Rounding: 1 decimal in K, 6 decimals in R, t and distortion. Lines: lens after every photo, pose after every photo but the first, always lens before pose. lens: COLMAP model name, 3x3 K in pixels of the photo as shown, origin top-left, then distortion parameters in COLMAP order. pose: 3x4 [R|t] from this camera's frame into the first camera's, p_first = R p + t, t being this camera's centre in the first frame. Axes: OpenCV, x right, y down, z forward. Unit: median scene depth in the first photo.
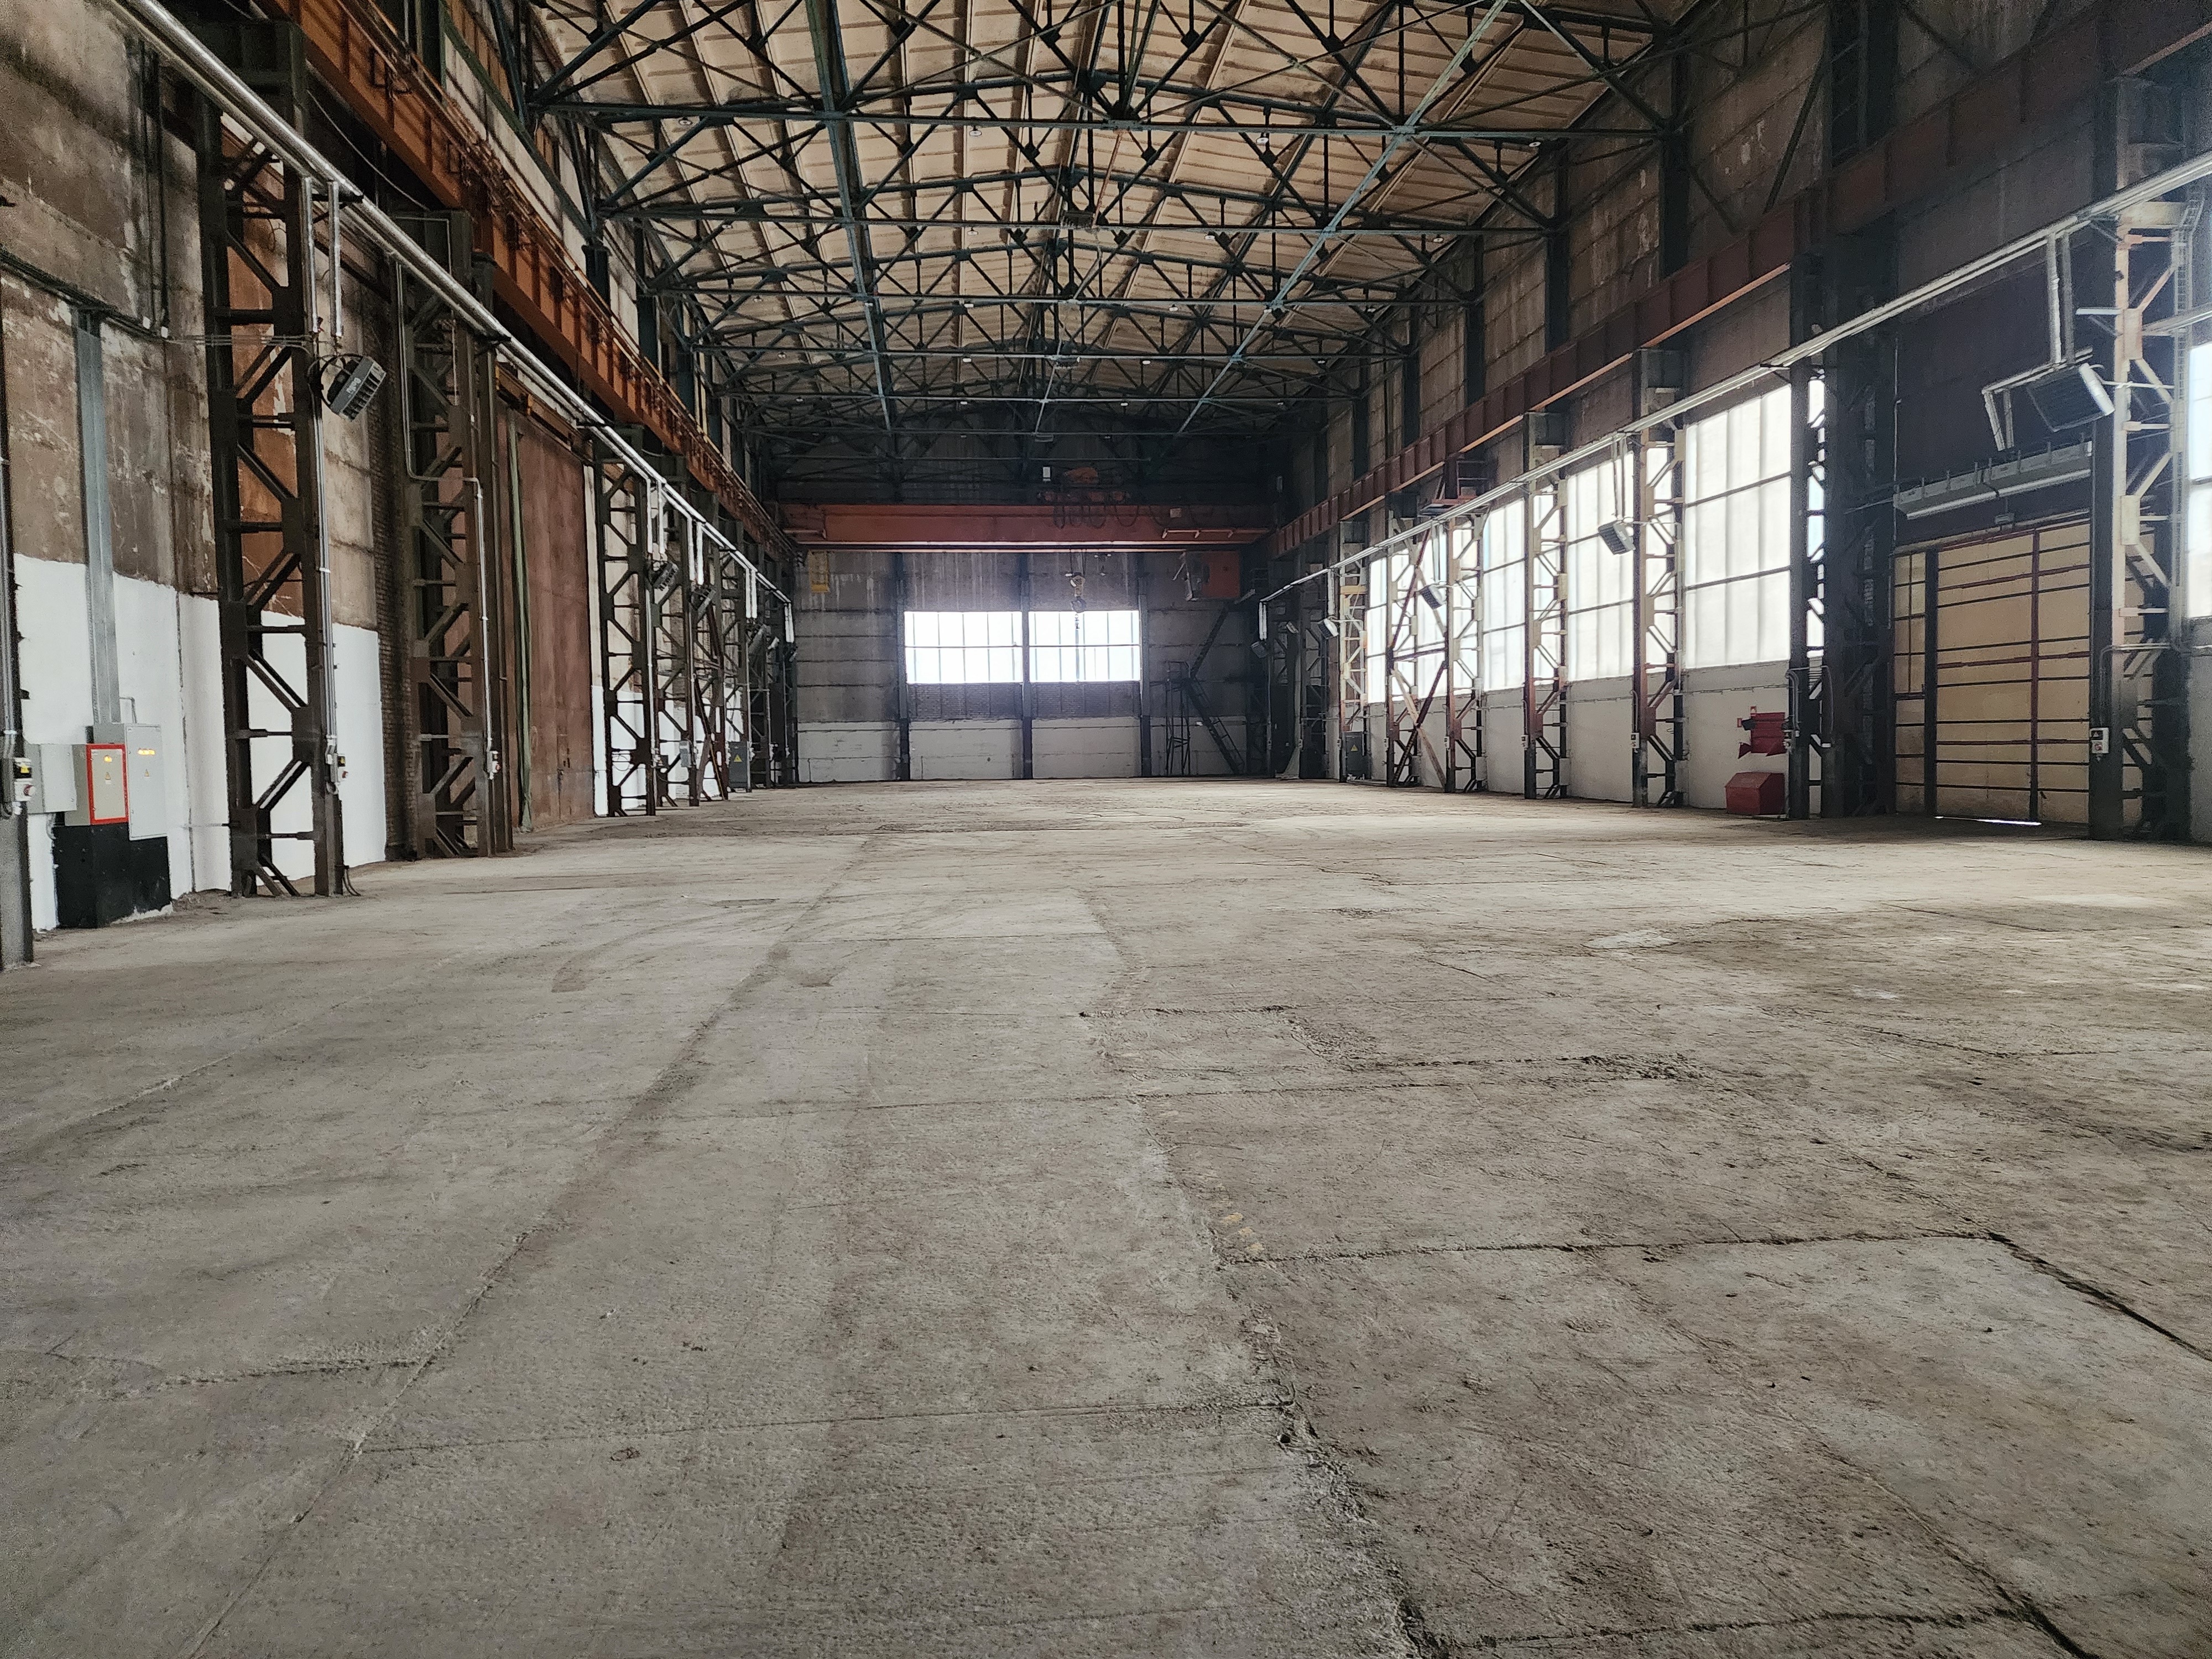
lens RADIAL K [[1493.7, 0, 1119.7], [0, 1493.7, 810.1], [0, 0, 1]] dist [0.062904, -0.047081]
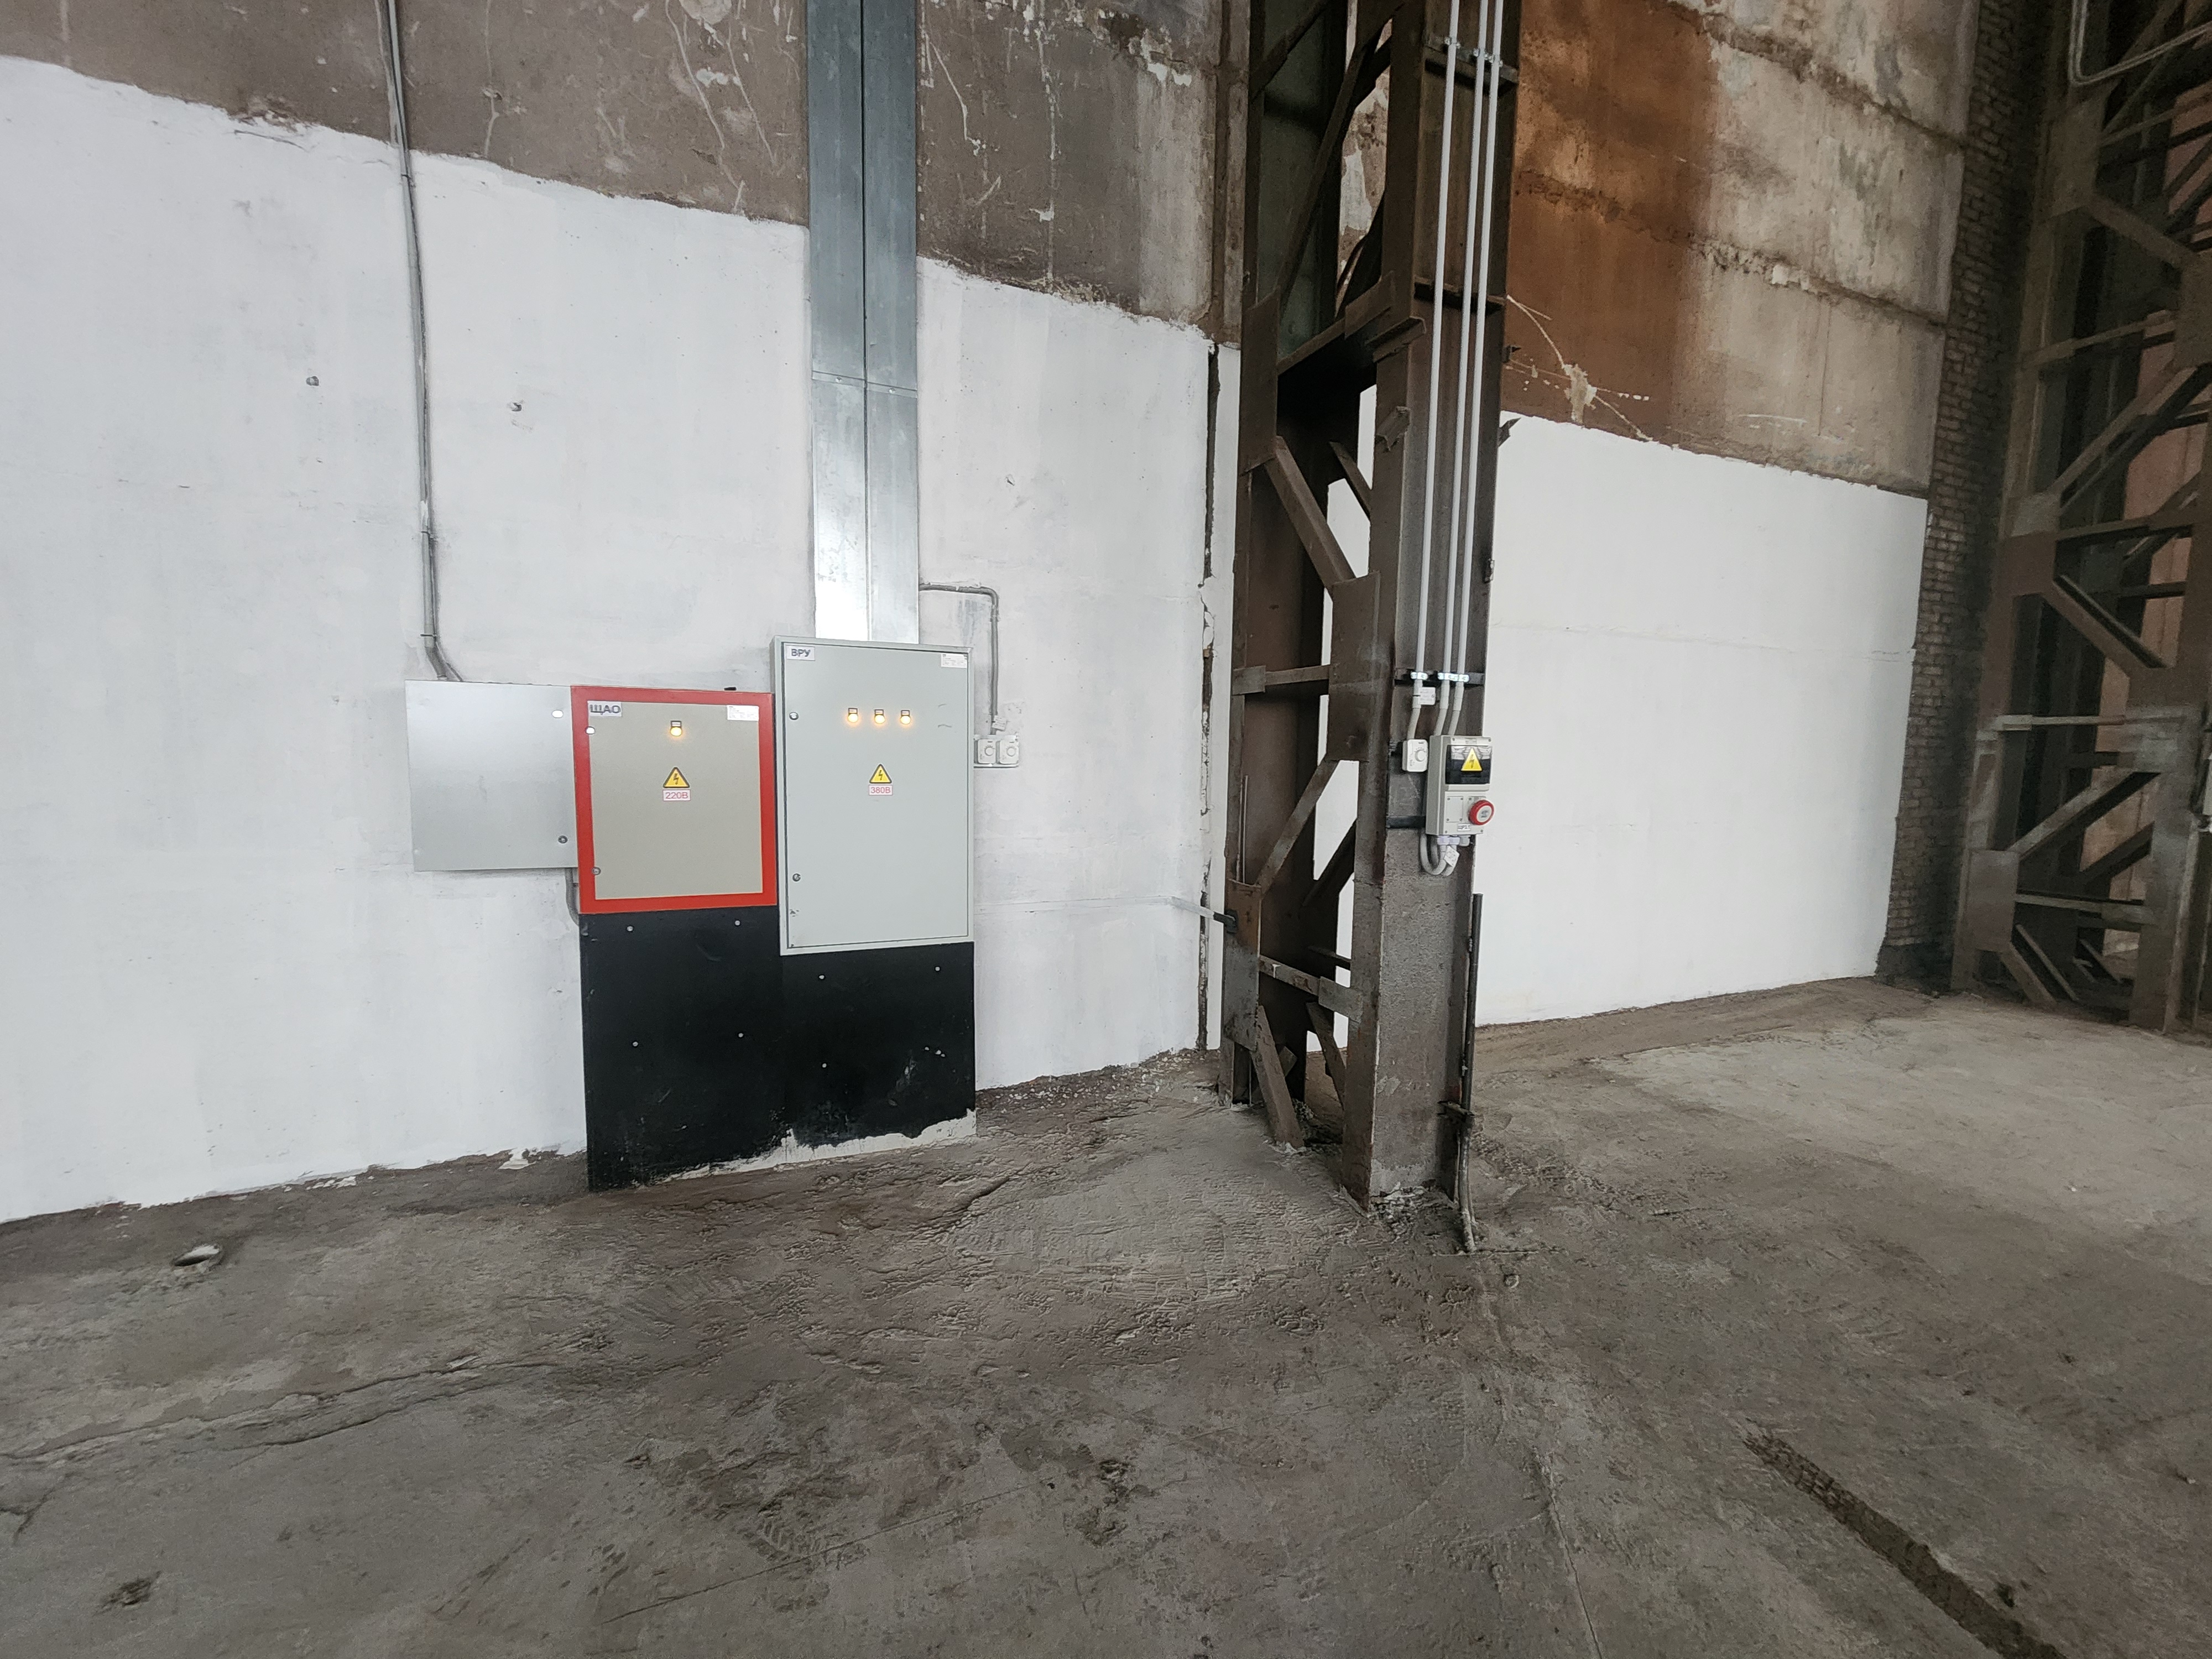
lens RADIAL K [[906.0, 0, 1101.9], [0, 906.0, 838.2], [0, 0, 1]] dist [-0.003259, 0.000008]
pose [[0.281782, 0.115062, -0.952554, -0.112133], [-0.065718, 0.992766, 0.100478, -0.009465], [0.957225, 0.034287, 0.287305, 0.268031]]
